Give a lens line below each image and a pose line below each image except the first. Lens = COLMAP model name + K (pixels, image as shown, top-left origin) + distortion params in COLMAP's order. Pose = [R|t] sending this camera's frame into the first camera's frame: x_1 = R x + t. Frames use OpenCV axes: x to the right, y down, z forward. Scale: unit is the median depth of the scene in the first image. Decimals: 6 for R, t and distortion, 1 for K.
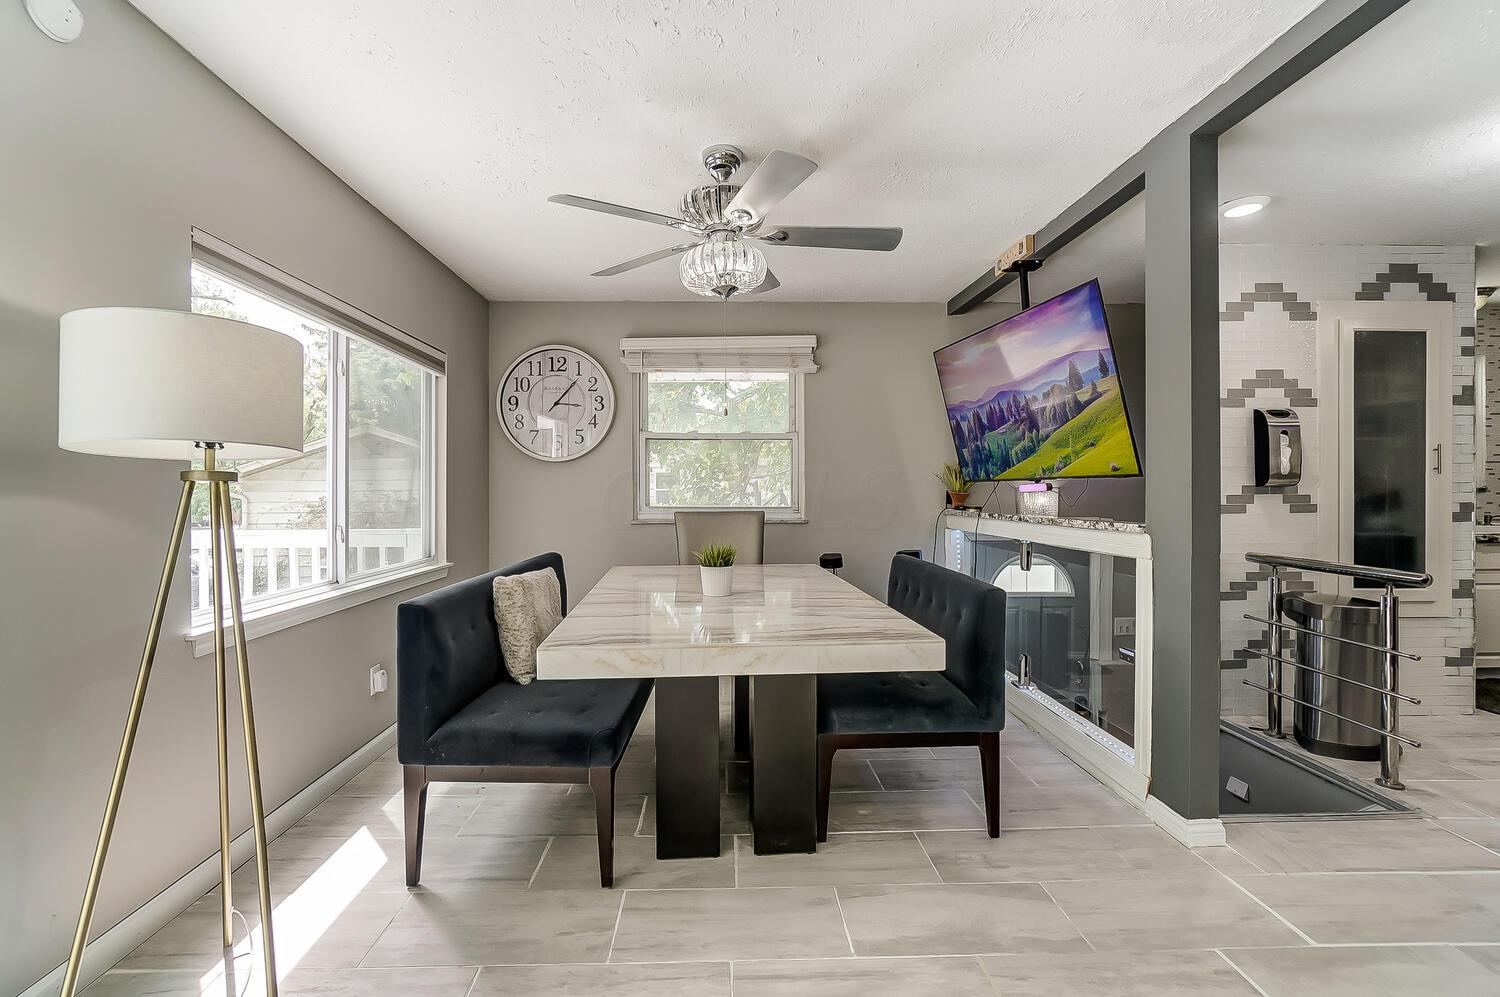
lens RADIAL K [[650.4, 0, 731.0], [0, 650.4, 495.4], [0, 0, 1]] dist [-0.025900, 0.013096]
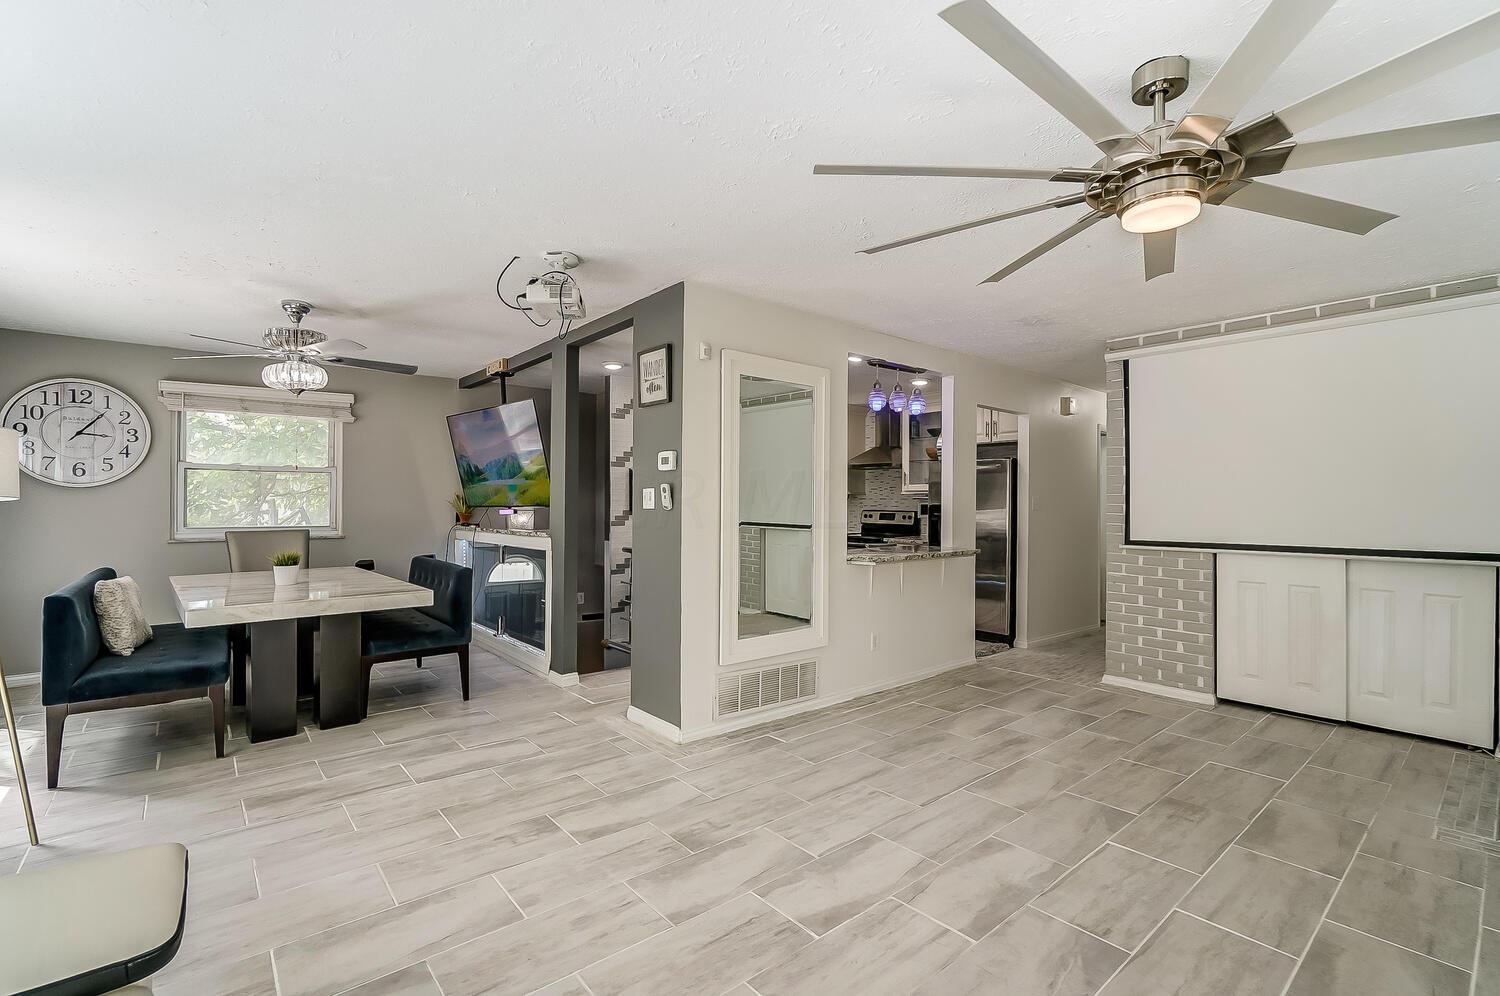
lens RADIAL K [[650.4, 0, 731.0], [0, 650.4, 494.9], [0, 0, 1]] dist [-0.025900, 0.013096]
pose [[0.776425, 0.013699, 0.630061, -0.117811], [0.000831, 0.999741, -0.022760, -0.016695], [-0.630210, 0.018194, 0.776212, -0.598340]]
